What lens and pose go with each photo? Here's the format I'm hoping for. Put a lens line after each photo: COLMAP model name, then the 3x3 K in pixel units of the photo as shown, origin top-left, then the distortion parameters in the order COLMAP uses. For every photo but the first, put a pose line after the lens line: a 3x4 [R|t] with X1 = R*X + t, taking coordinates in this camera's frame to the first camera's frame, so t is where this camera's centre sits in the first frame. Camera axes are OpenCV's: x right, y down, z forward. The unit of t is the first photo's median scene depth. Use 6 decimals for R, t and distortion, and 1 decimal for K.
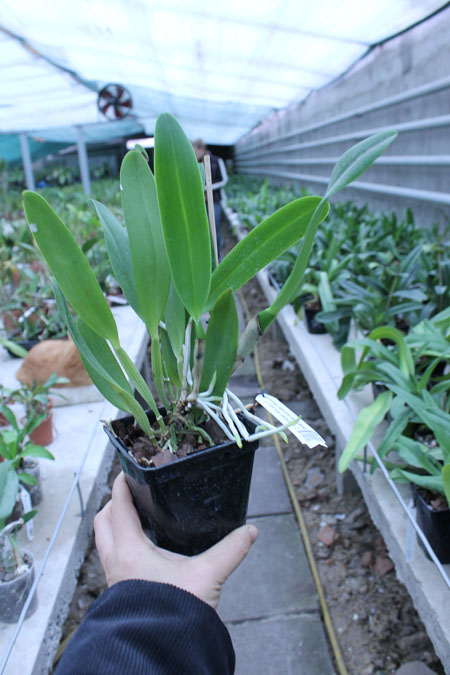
lens RADIAL K [[580.6, 0, 225.3], [0, 580.6, 355.0], [0, 0, 1]] dist [-0.151201, 0.123592]
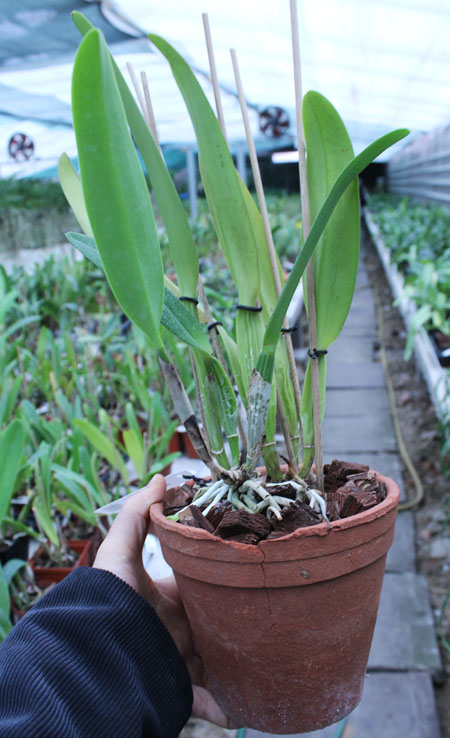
lens RADIAL K [[642.6, 0, 225.0], [0, 642.6, 369.0], [0, 0, 1]] dist [-0.098911, 0.010774]
pose [[0.974069, 0.082382, -0.210722, 0.012518], [-0.089313, 0.995725, -0.023575, 0.082363], [0.207879, 0.041784, 0.977262, -0.250427]]
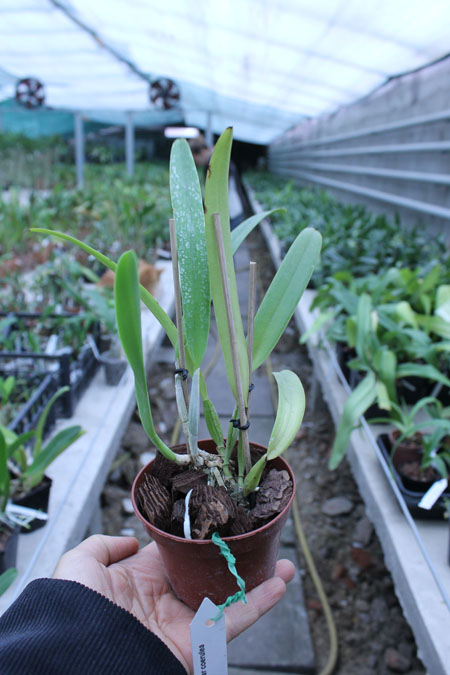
lens RADIAL K [[574.1, 0, 225.0], [0, 574.1, 337.5], [0, 0, 1]] dist [-0.150923, 0.122620]
pose [[0.992368, 0.121709, -0.019818, 0.001046], [-0.122053, 0.992375, -0.017198, 0.033644], [0.017574, 0.019485, 0.999656, -0.097984]]
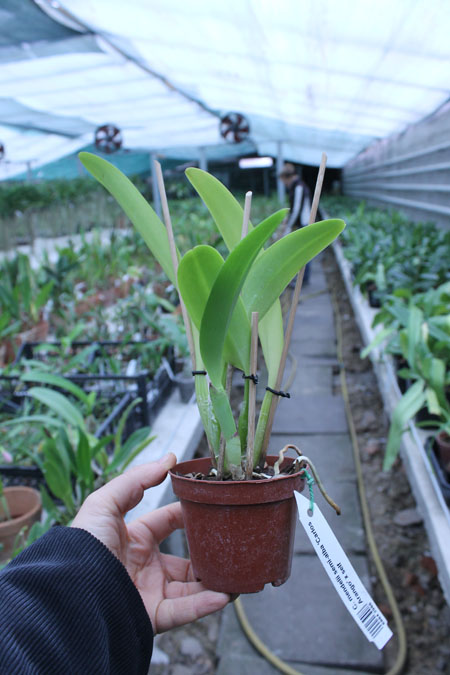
lens RADIAL K [[574.1, 0, 225.0], [0, 574.1, 337.5], [0, 0, 1]] dist [-0.150923, 0.122620]
pose [[0.982799, 0.074185, -0.169121, 0.010214], [-0.083724, 0.995235, -0.049979, 0.036371], [0.164607, 0.063279, 0.984327, -0.114933]]
